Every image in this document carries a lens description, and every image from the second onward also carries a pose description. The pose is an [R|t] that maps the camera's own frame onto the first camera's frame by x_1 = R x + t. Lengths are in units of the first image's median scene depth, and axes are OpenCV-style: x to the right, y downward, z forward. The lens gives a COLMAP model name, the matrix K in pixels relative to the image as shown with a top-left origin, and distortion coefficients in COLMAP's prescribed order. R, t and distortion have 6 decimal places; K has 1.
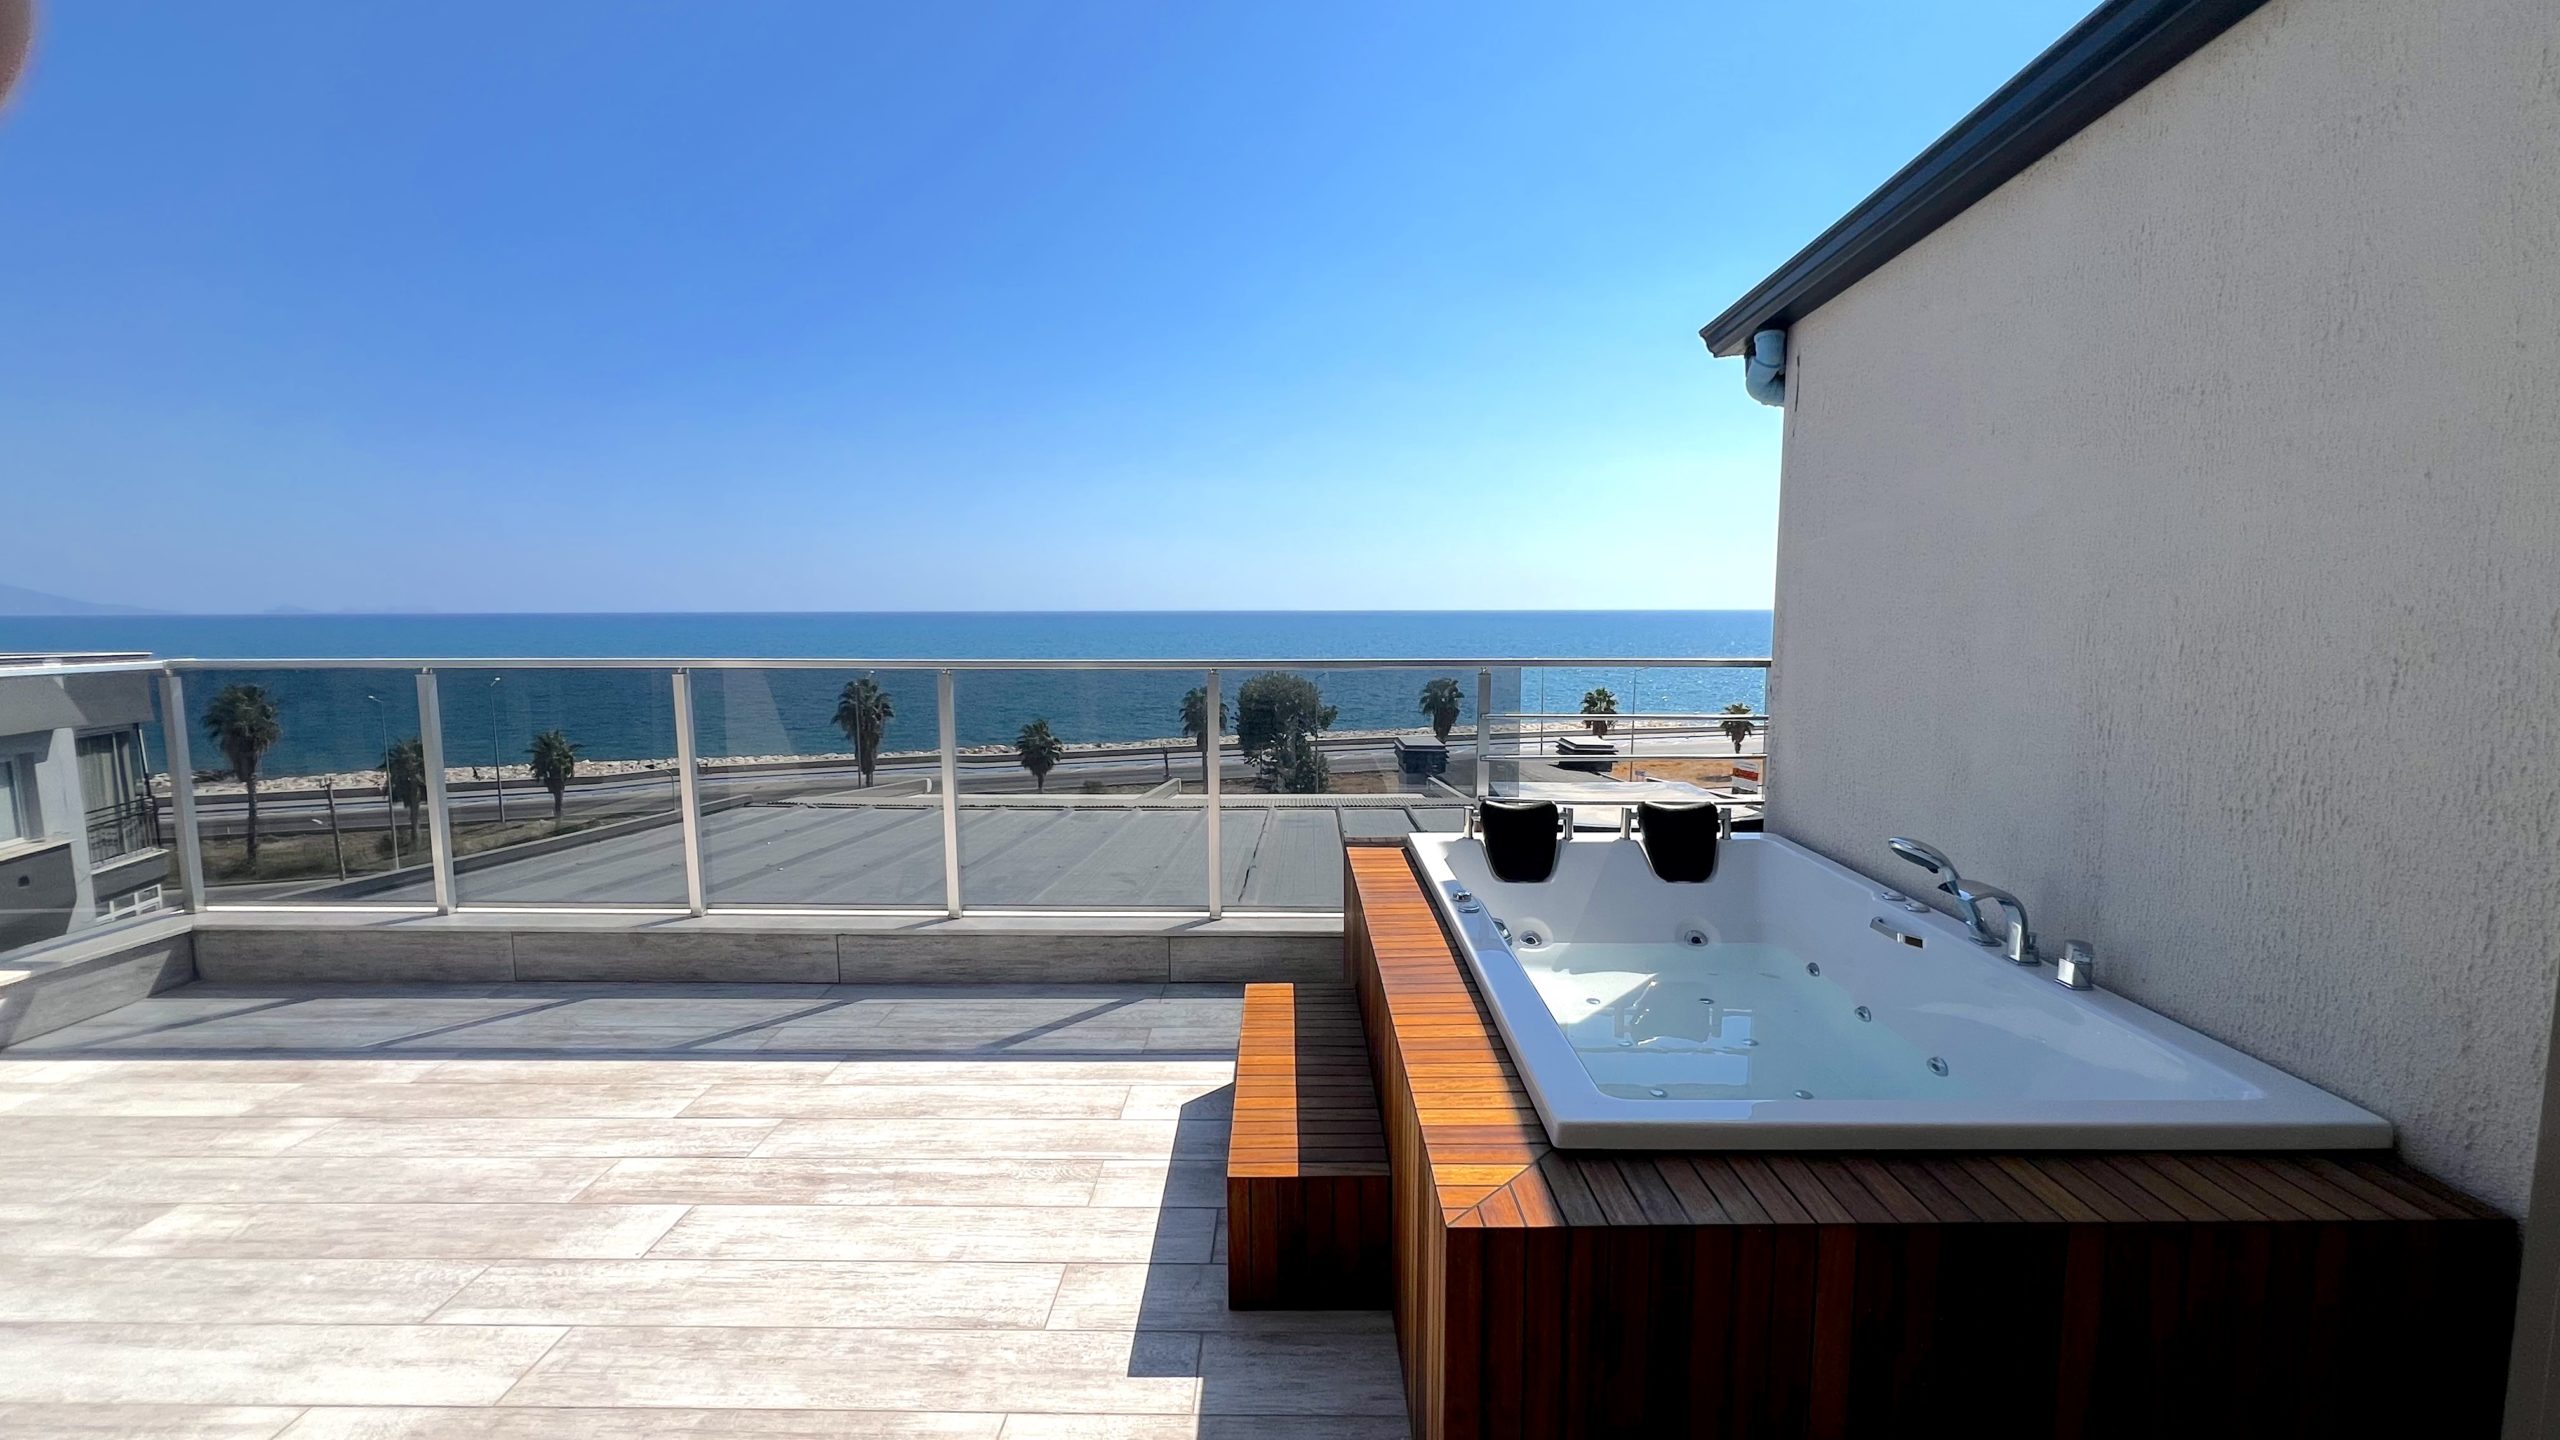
lens RADIAL K [[1027.2, 0, 1293.0], [0, 1027.2, 722.8], [0, 0, 1]] dist [-0.017031, -0.000117]
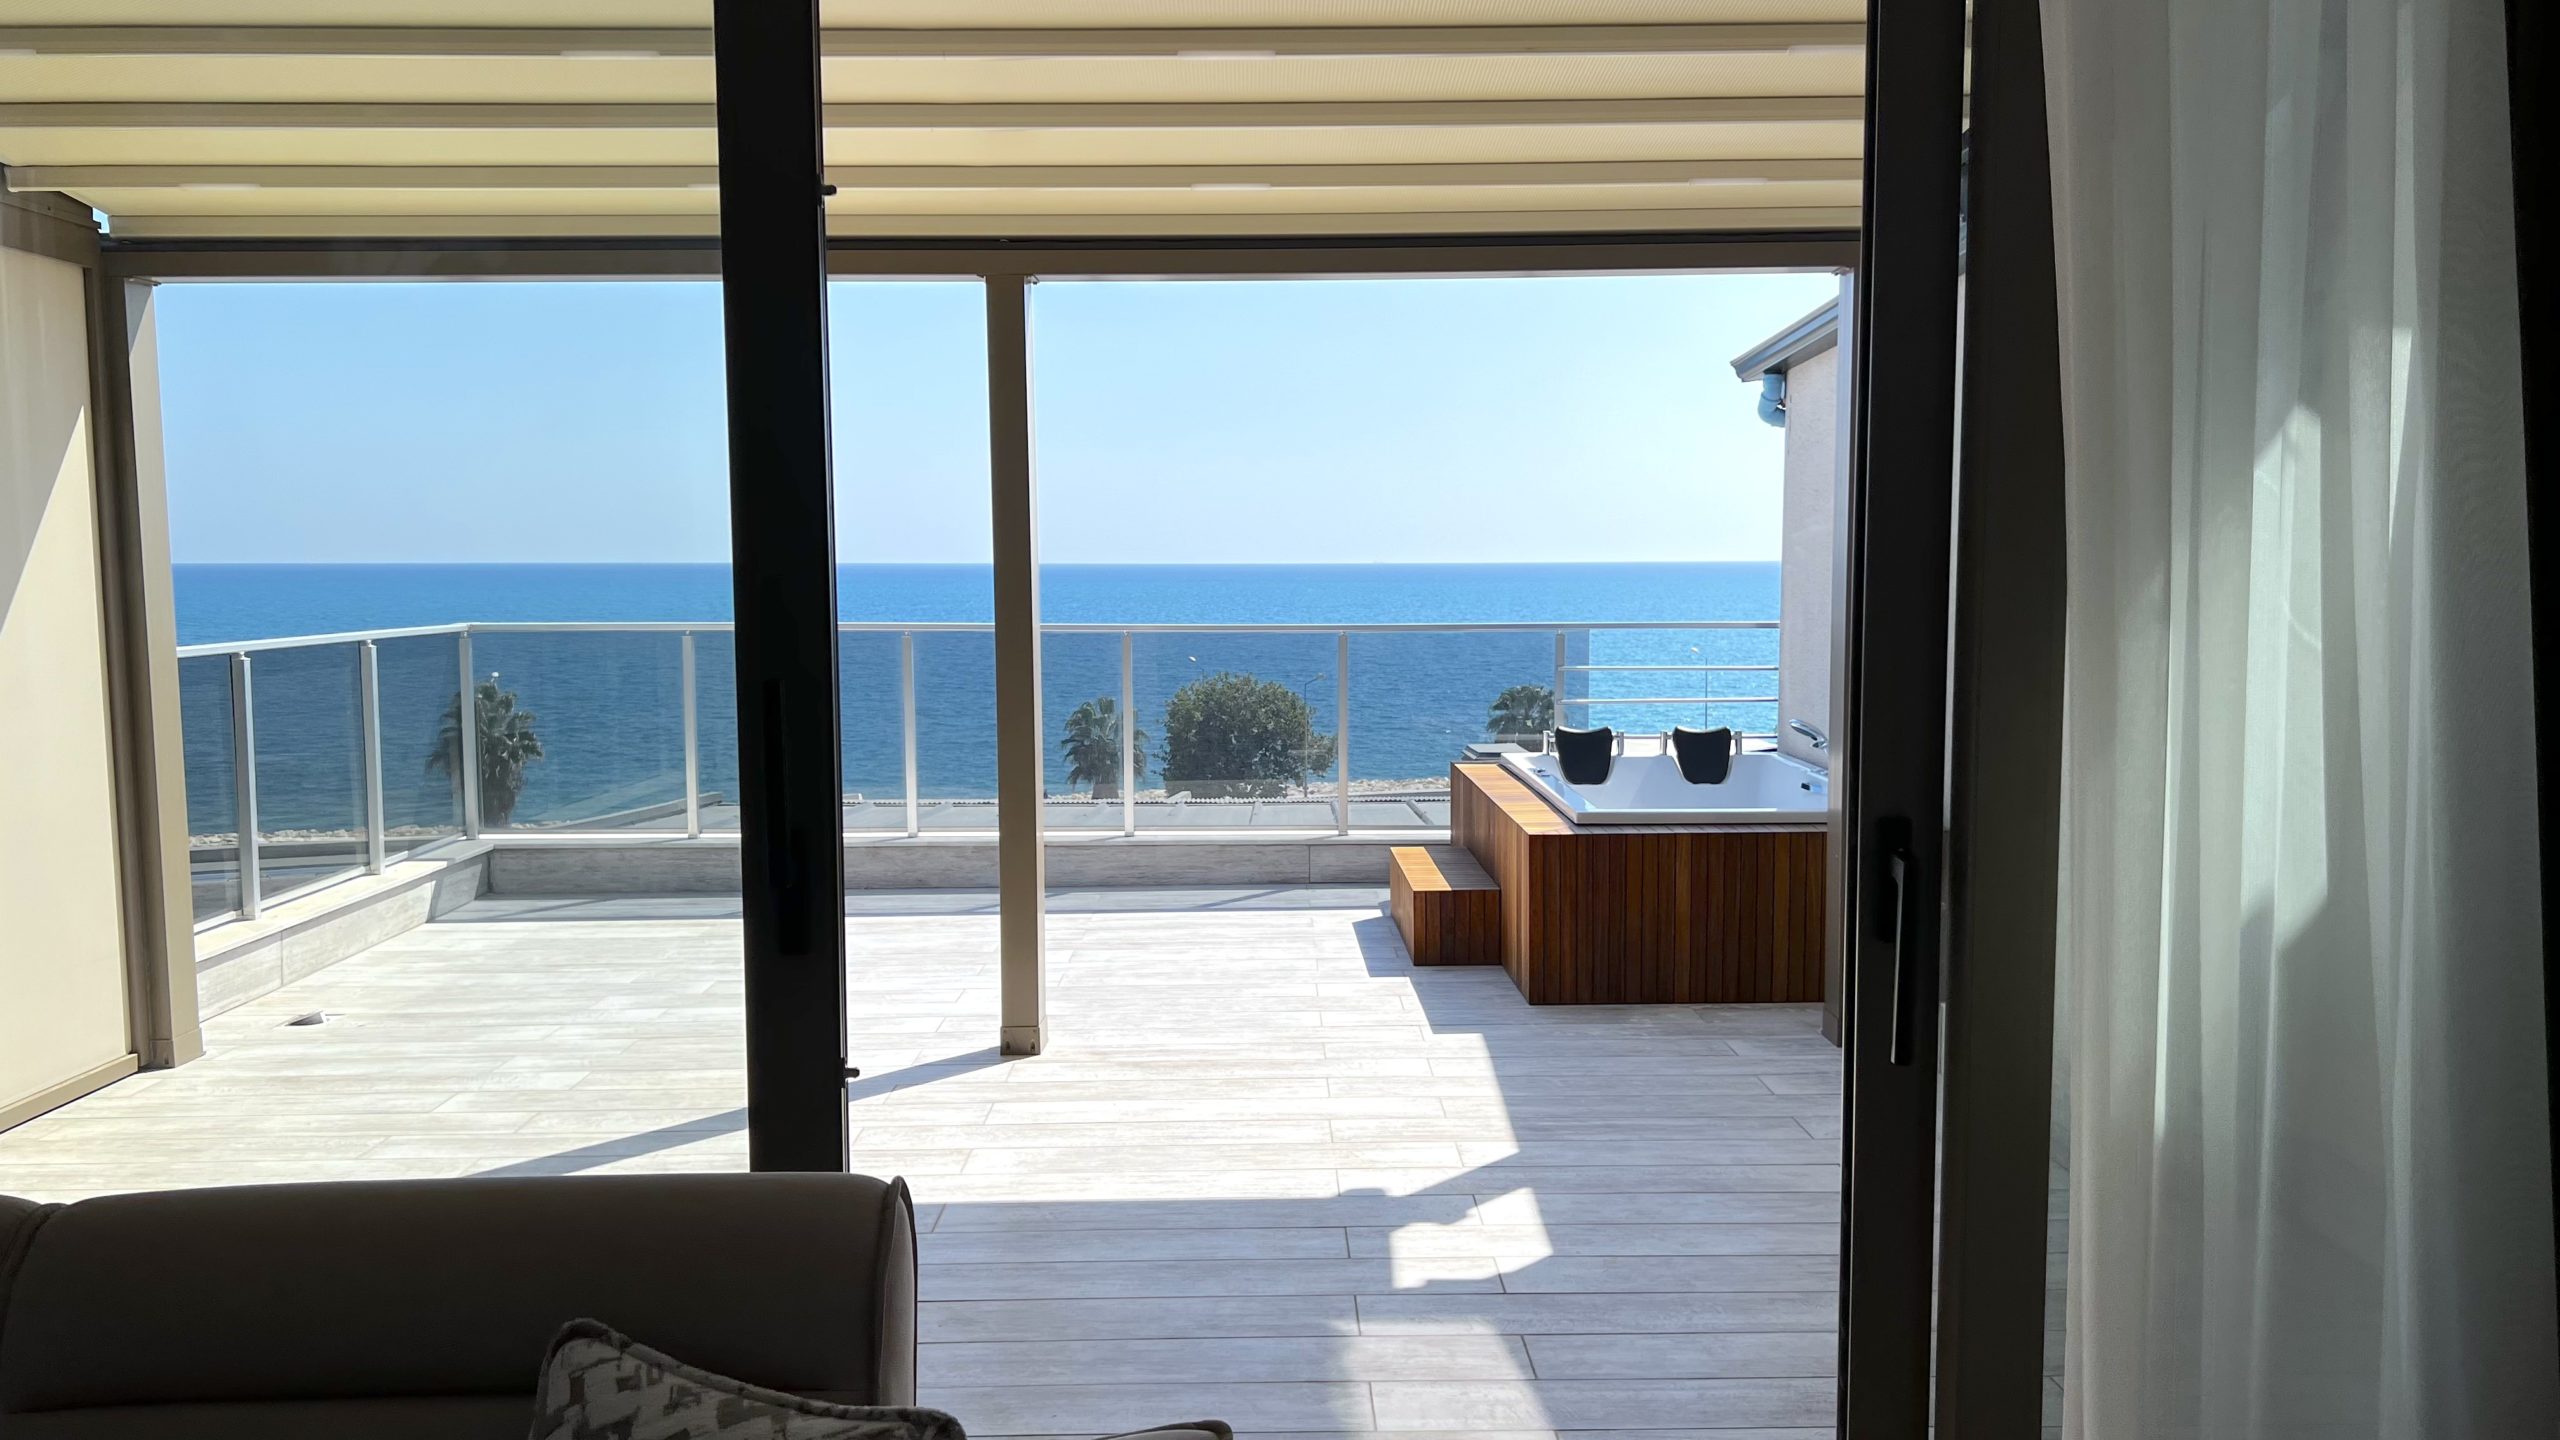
lens RADIAL K [[1978.2, 0, 1273.7], [0, 1978.2, 729.0], [0, 0, 1]] dist [0.071755, -0.038813]
pose [[0.999861, -0.002685, 0.016437, -0.203198], [0.003085, 0.999698, -0.024371, 0.124840], [-0.016367, 0.024418, 0.999568, -1.409144]]
